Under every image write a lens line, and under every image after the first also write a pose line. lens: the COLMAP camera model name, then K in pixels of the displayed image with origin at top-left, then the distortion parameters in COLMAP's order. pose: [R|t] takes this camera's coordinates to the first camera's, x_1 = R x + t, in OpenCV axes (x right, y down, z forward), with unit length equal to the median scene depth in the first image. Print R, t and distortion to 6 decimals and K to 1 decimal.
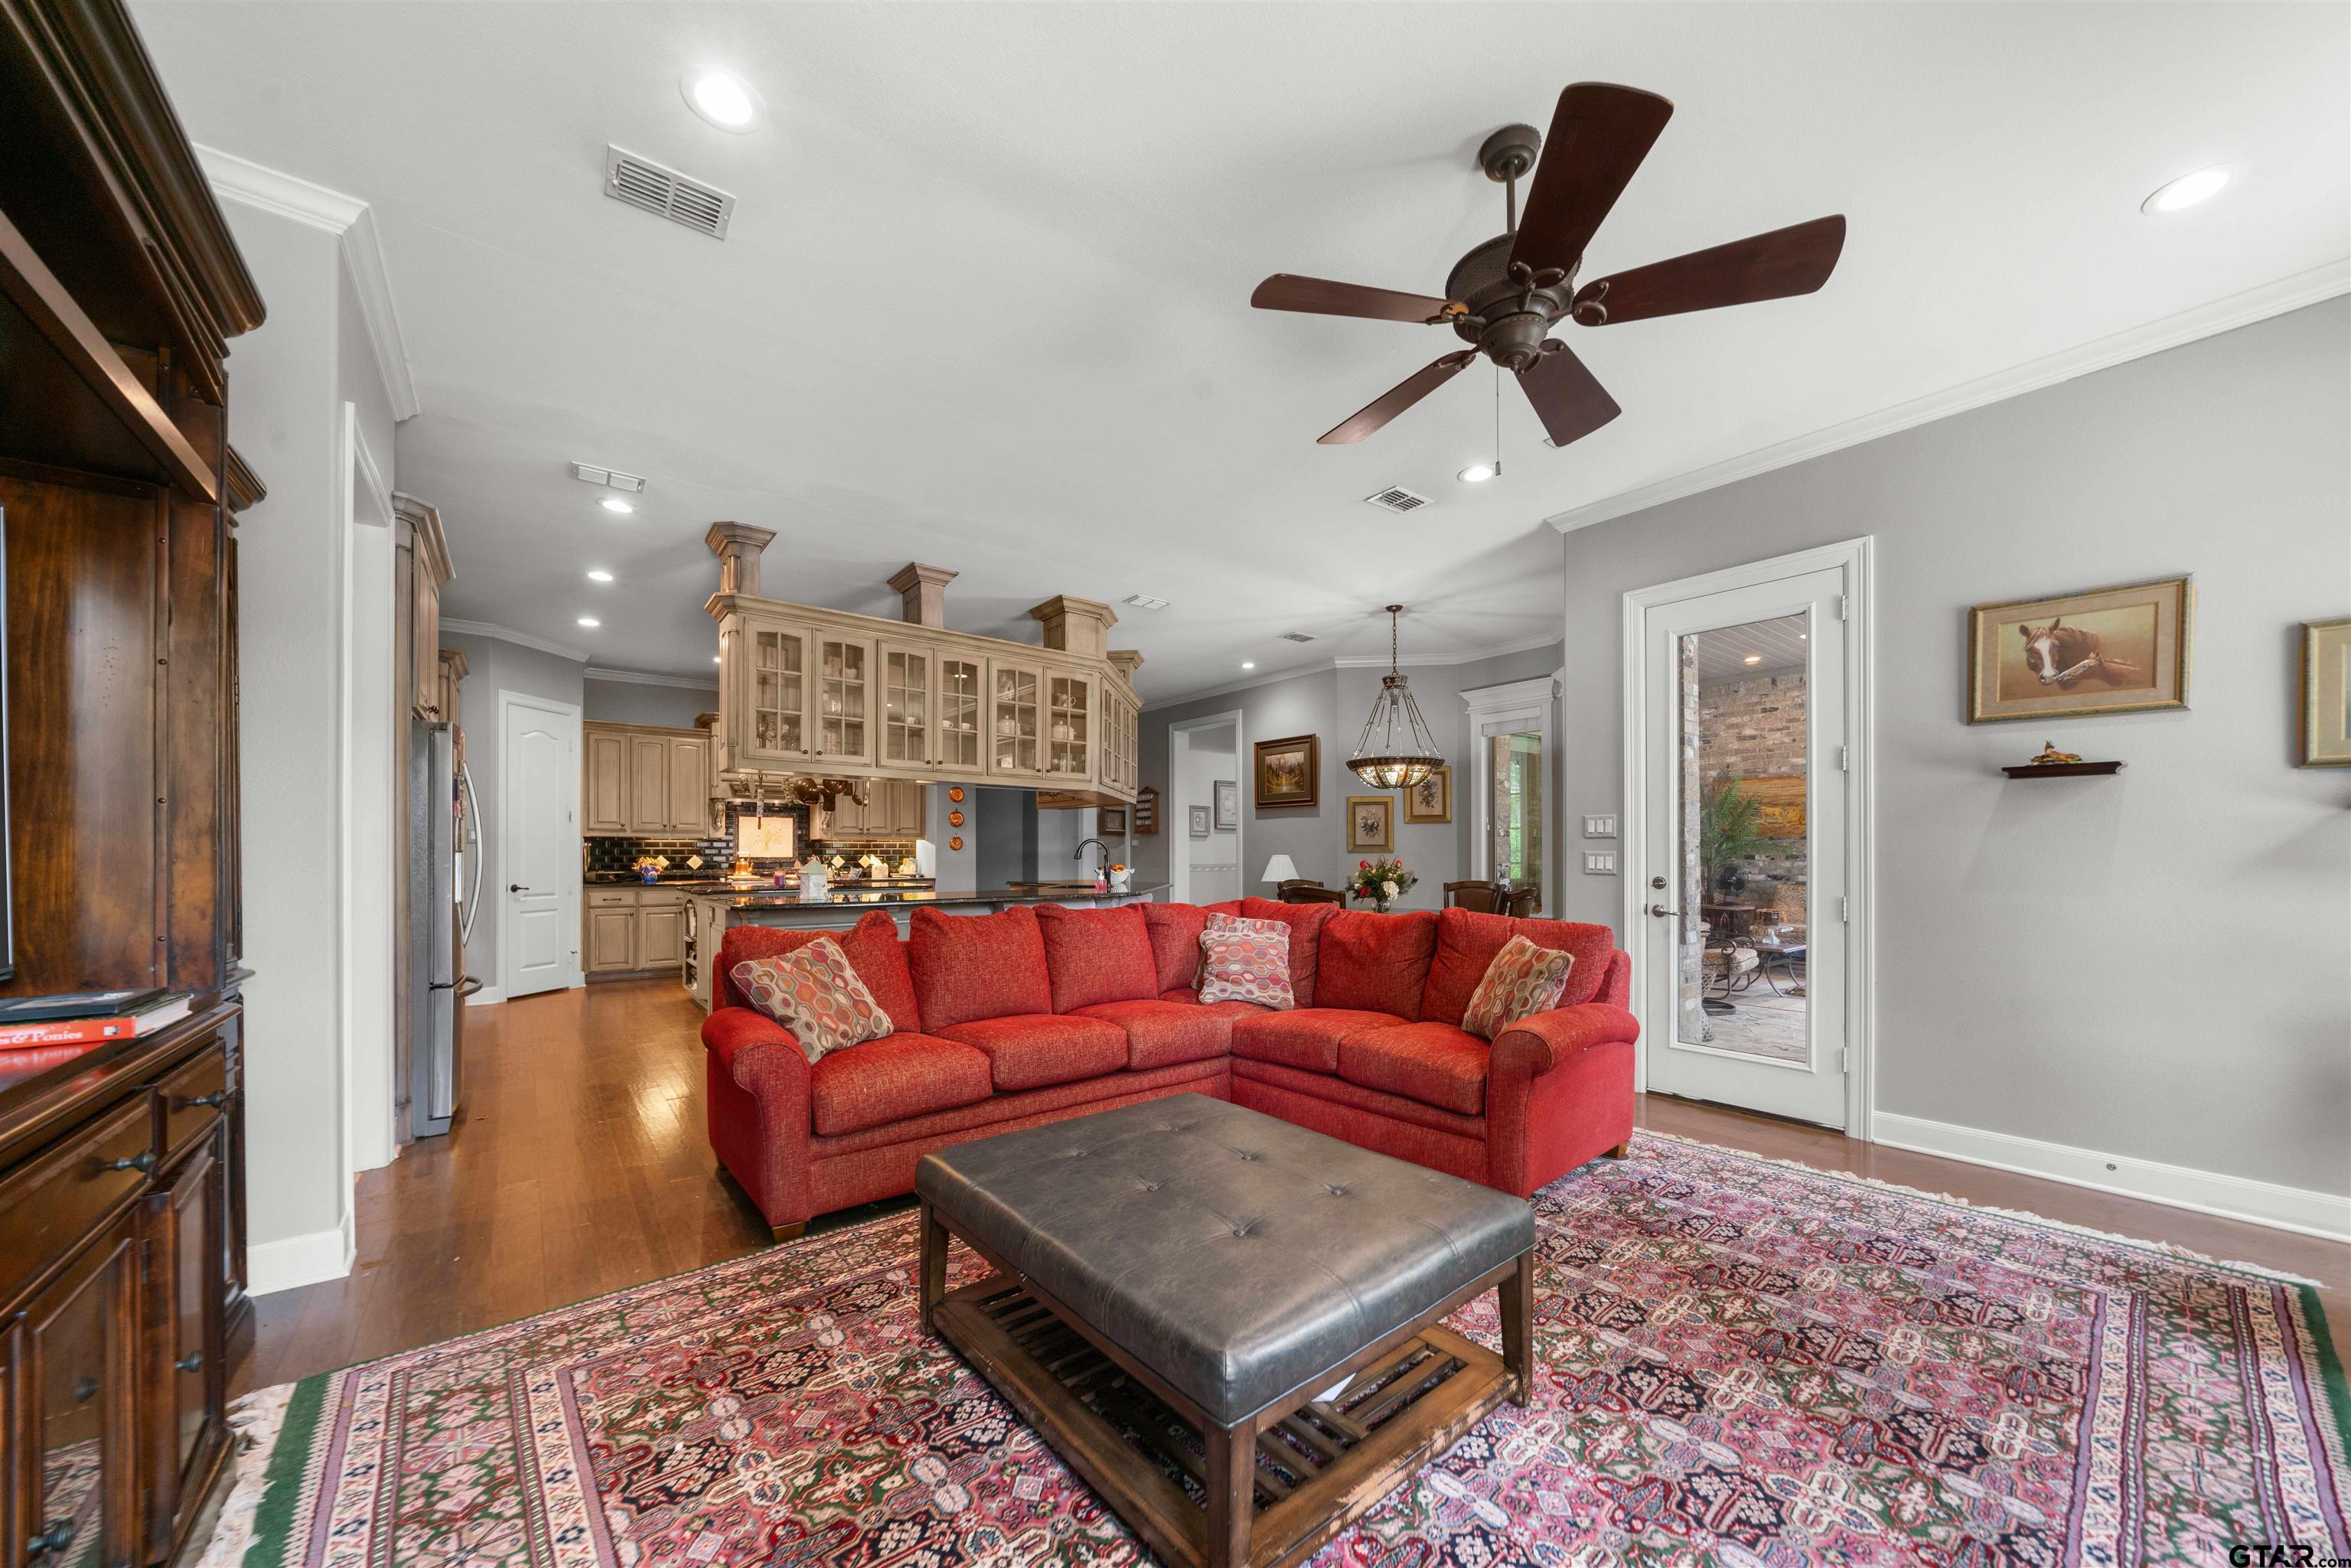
lens RADIAL K [[852.4, 0, 1180.5], [0, 852.4, 853.3], [0, 0, 1]] dist [-0.012605, 0.000042]
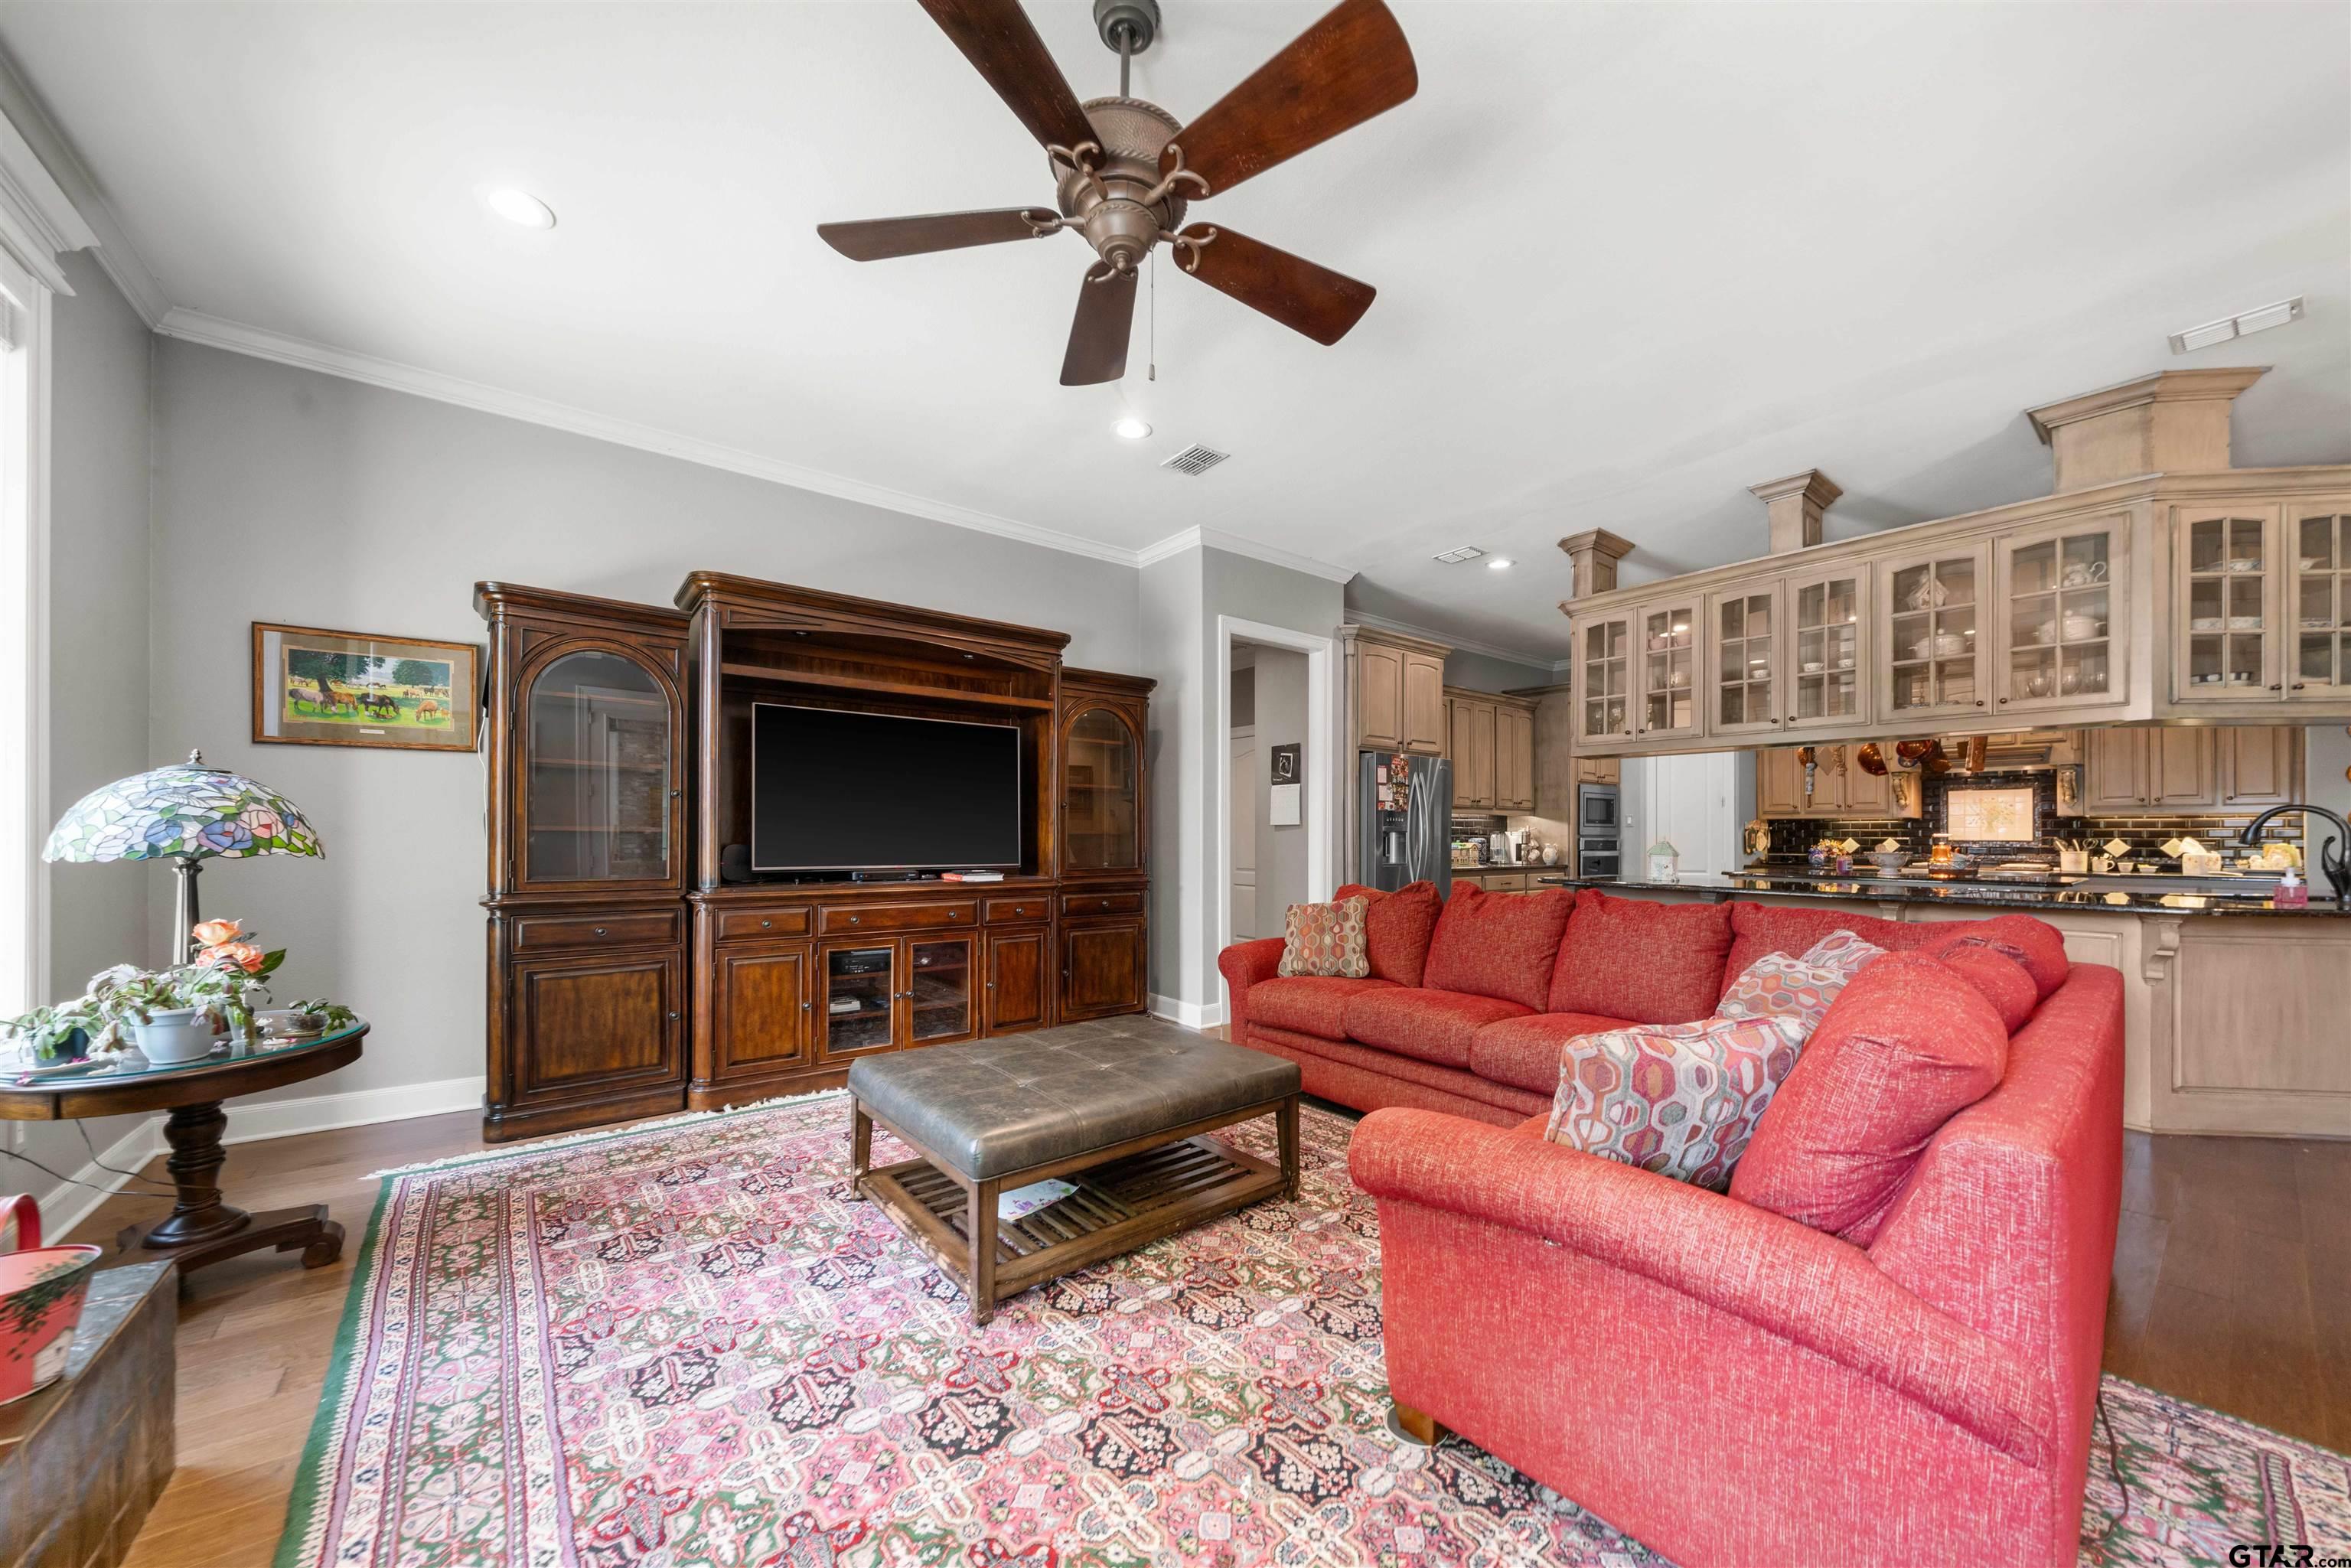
lens RADIAL K [[846.0, 0, 1179.4], [0, 846.0, 831.7], [0, 0, 1]] dist [-0.023934, -0.000049]
pose [[-0.017630, -0.004965, -0.999832, 1.328368], [-0.003988, 0.999980, -0.004895, 0.015246], [0.999837, 0.003901, -0.017649, 1.137816]]
